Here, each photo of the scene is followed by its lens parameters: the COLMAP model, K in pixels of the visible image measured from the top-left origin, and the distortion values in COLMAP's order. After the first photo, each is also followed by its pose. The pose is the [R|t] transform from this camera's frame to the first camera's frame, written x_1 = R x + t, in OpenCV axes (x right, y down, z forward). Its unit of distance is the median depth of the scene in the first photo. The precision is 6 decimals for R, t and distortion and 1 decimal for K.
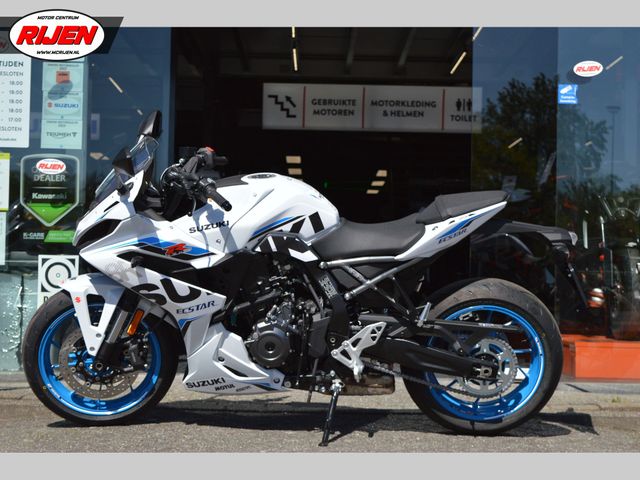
lens RADIAL K [[1350.4, 0, 326.5], [0, 1350.4, 242.0], [0, 0, 1]] dist [0.066746, 0.000000]
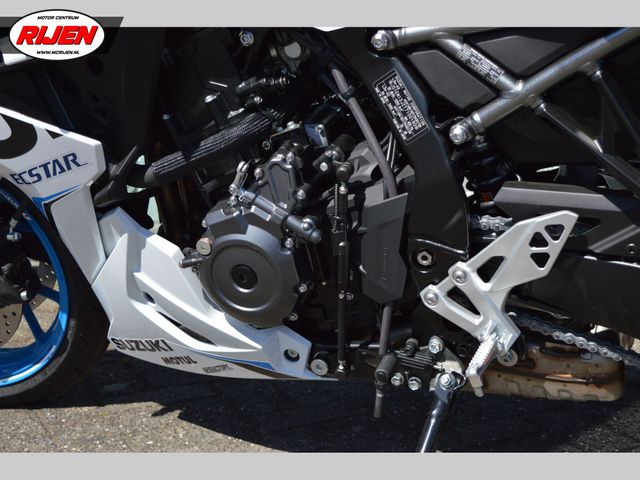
lens RADIAL K [[1088.5, 0, 320.6], [0, 1088.5, 241.6], [0, 0, 1]] dist [0.013386, 0.000000]
pose [[0.930895, 0.025949, -0.364363, 0.081281], [0.043533, 0.982484, 0.181191, 0.016584], [0.362683, -0.184532, 0.913460, 0.735580]]
